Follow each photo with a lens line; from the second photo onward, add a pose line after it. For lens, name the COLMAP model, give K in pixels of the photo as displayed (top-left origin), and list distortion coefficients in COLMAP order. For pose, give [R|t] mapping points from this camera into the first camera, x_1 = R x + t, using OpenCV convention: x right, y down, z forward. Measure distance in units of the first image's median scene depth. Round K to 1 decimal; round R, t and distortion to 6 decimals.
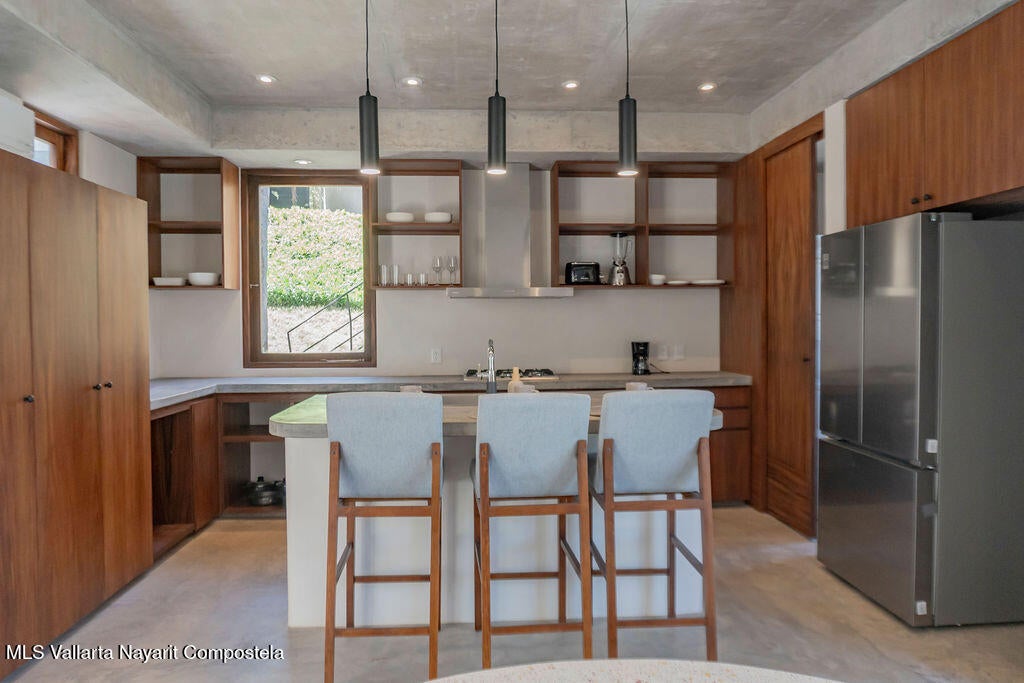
lens RADIAL K [[700.6, 0, 509.4], [0, 700.6, 335.6], [0, 0, 1]] dist [-0.018695, 0.003945]
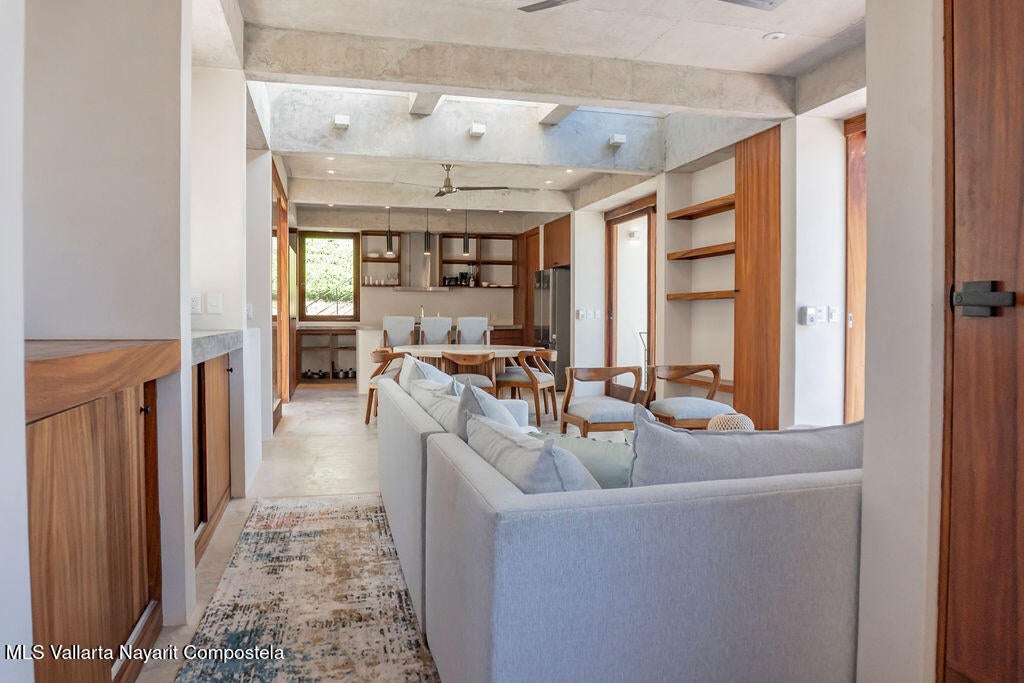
lens RADIAL K [[798.7, 0, 513.2], [0, 798.7, 341.5], [0, 0, 1]] dist [0.001882, -0.000229]
pose [[0.985737, 0.003047, 0.168263, -0.139028], [-0.003516, 0.999991, 0.002489, 0.100133], [-0.168254, -0.003046, 0.985739, -1.586328]]
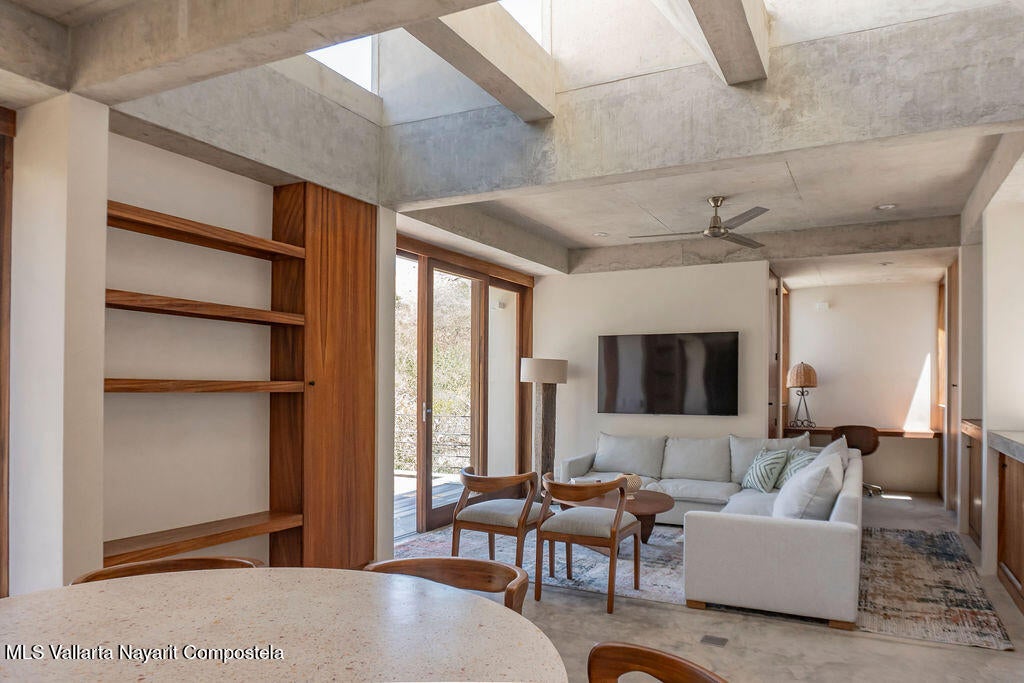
lens RADIAL K [[700.6, 0, 518.4], [0, 700.6, 395.1], [0, 0, 1]] dist [-0.018695, 0.003945]
pose [[-0.863147, -0.003085, 0.504943, -0.269566], [0.013301, 0.999495, 0.028843, -0.083307], [-0.504777, 0.031612, -0.862671, 2.241703]]
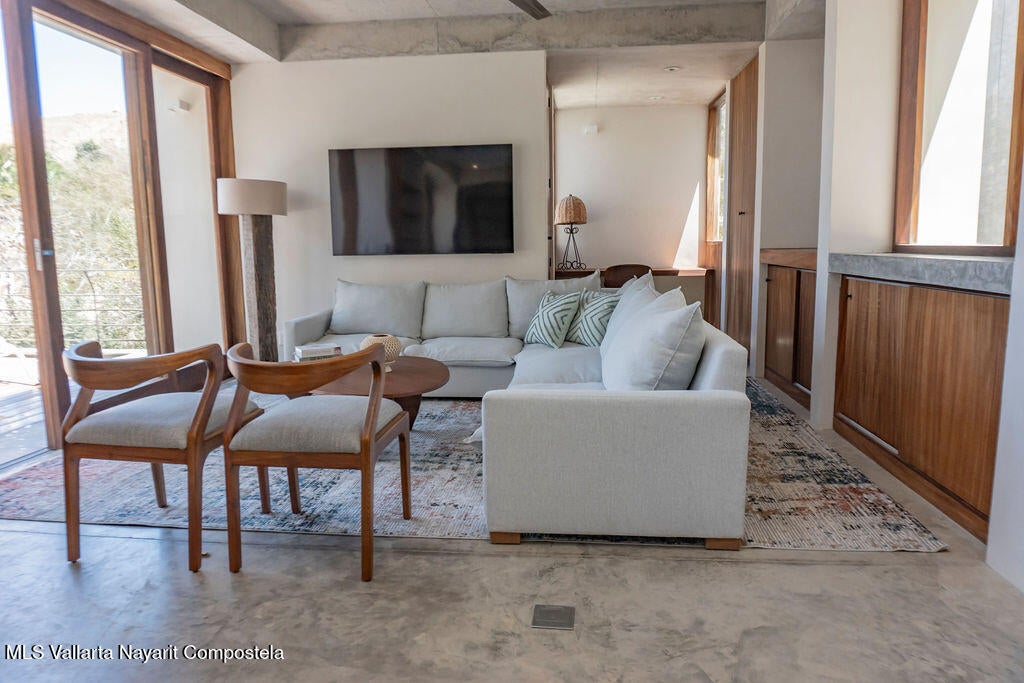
lens RADIAL K [[700.6, 0, 511.6], [0, 700.6, 343.0], [0, 0, 1]] dist [-0.018695, 0.003945]
pose [[-0.984533, -0.002050, 0.175186, 0.023977], [0.026893, 0.986313, 0.162677, 0.018880], [-0.173122, 0.164872, -0.971003, 1.542683]]
